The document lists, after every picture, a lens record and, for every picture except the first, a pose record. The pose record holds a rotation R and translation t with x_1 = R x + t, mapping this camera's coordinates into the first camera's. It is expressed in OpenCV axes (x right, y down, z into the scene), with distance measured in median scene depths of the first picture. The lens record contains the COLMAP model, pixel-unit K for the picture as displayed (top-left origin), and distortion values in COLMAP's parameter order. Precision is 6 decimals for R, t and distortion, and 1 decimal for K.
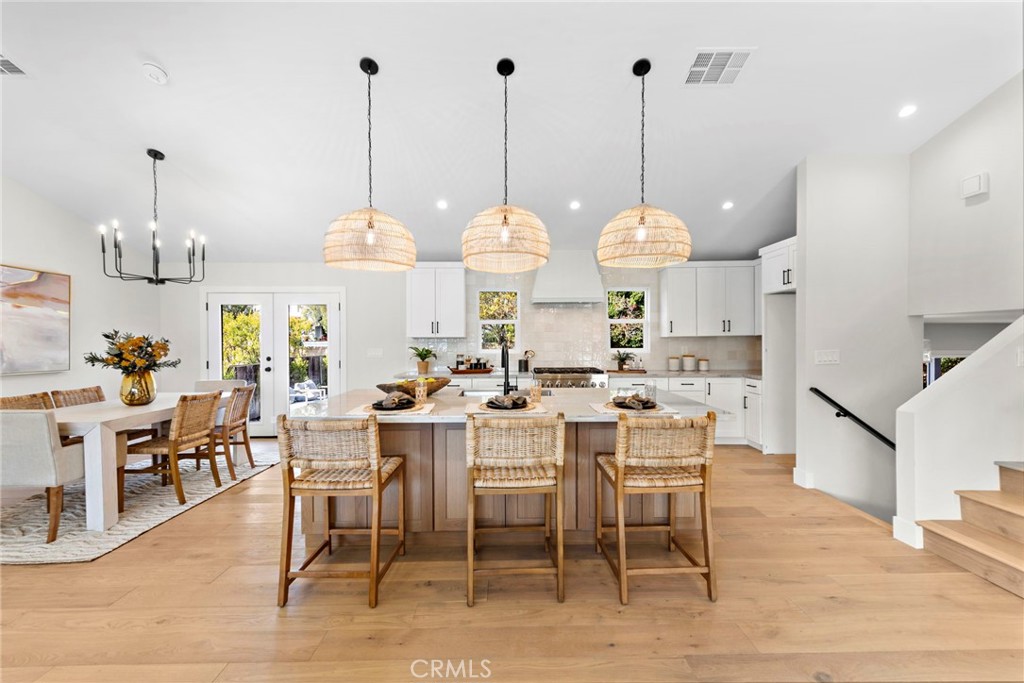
lens RADIAL K [[412.1, 0, 512.7], [0, 412.1, 342.2], [0, 0, 1]] dist [0.011005, -0.001990]
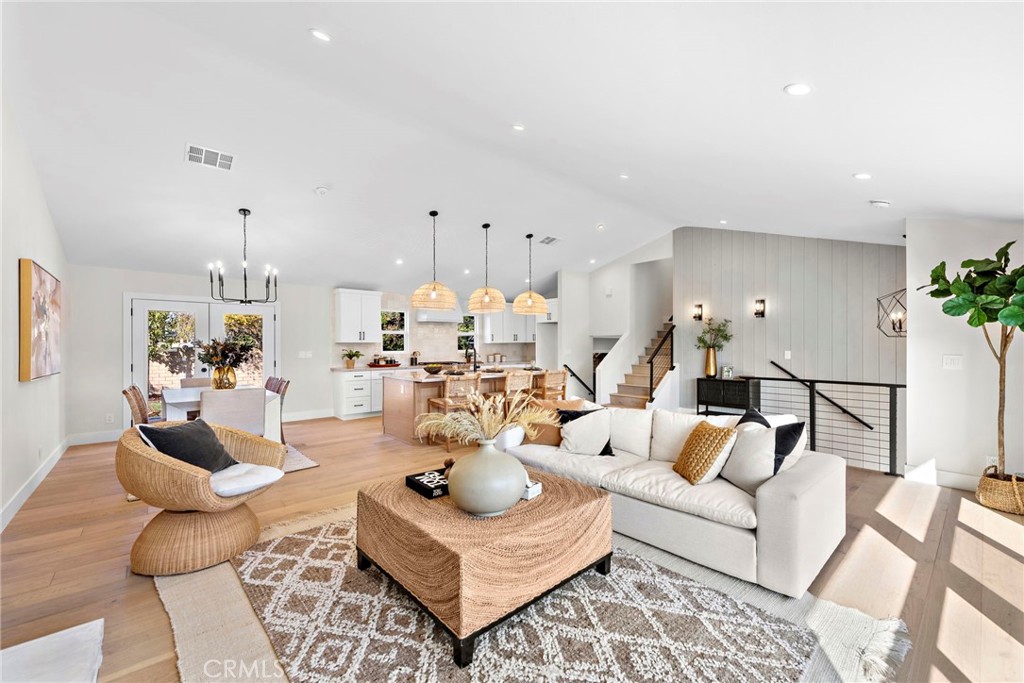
lens RADIAL K [[412.1, 0, 507.1], [0, 412.1, 341.6], [0, 0, 1]] dist [0.011005, -0.001990]
pose [[0.775818, 0.006604, 0.630922, -0.692396], [0.002991, 0.999896, -0.014143, 0.006041], [-0.630949, 0.012860, 0.775717, -0.429901]]
